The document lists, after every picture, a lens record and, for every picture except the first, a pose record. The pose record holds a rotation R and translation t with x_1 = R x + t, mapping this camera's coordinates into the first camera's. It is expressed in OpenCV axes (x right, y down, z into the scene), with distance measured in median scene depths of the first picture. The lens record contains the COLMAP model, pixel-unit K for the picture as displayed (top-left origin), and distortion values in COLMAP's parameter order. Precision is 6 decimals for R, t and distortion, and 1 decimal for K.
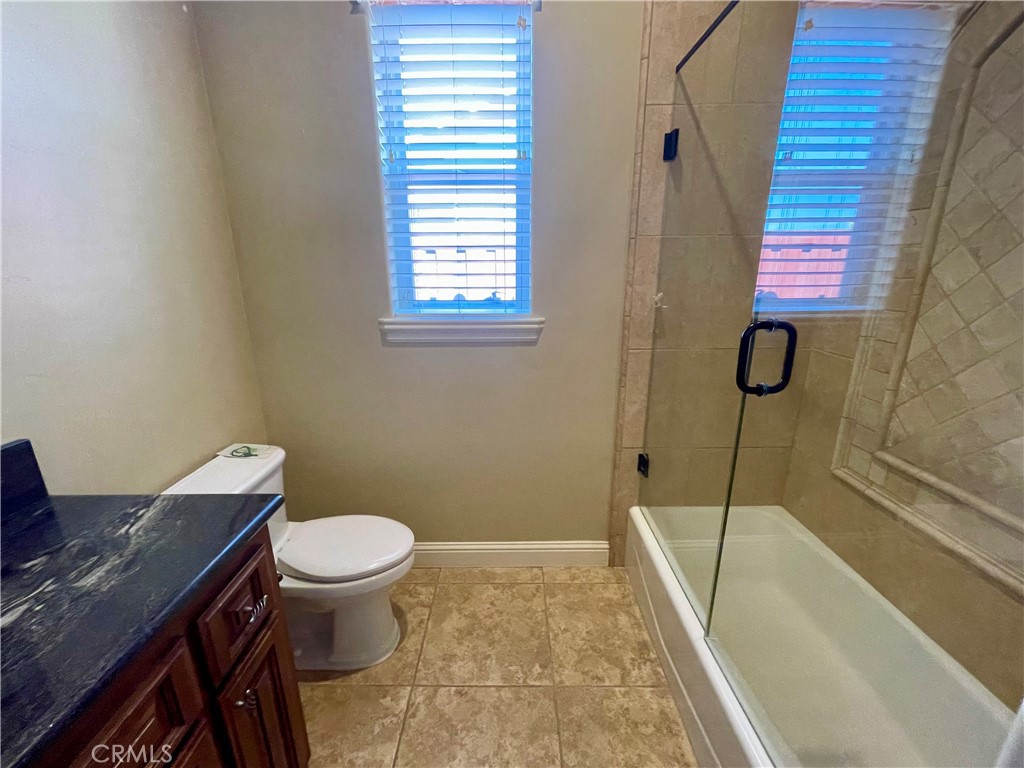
lens RADIAL K [[419.2, 0, 509.4], [0, 419.2, 388.8], [0, 0, 1]] dist [-0.005989, 0.002401]
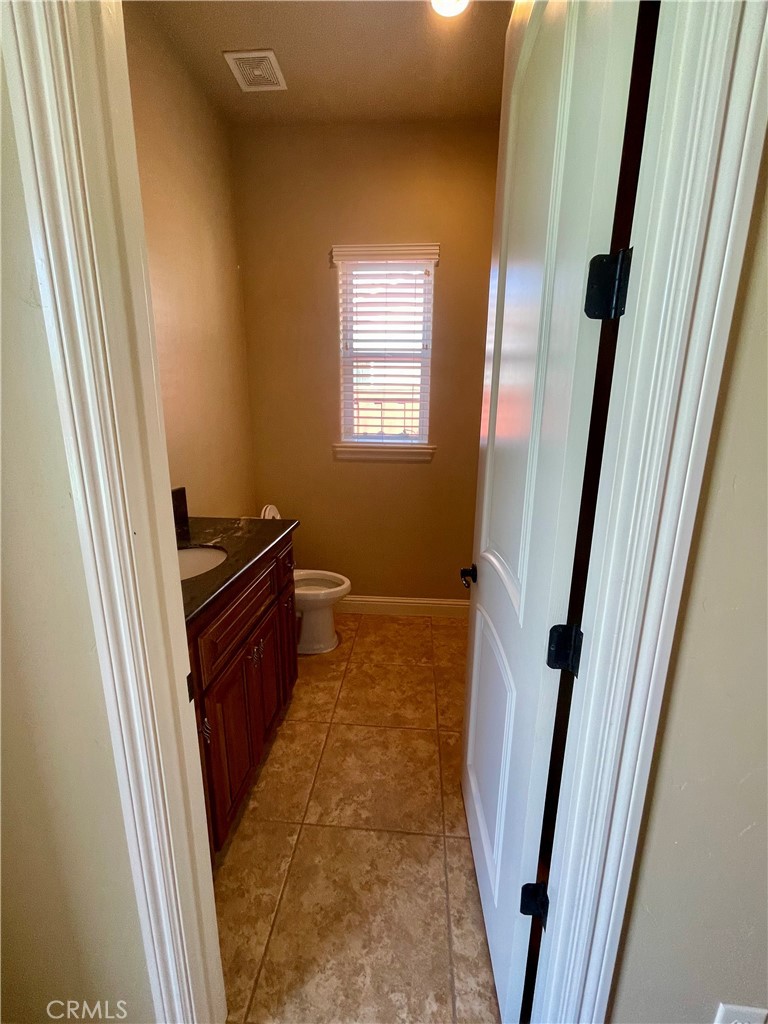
lens RADIAL K [[419.2, 0, 385.2], [0, 419.2, 507.9], [0, 0, 1]] dist [-0.005989, 0.002401]
pose [[0.997329, 0.032136, -0.065596, 0.002953], [-0.036474, 0.997150, -0.066047, 0.172608], [0.063287, 0.068263, 0.995658, -0.558907]]
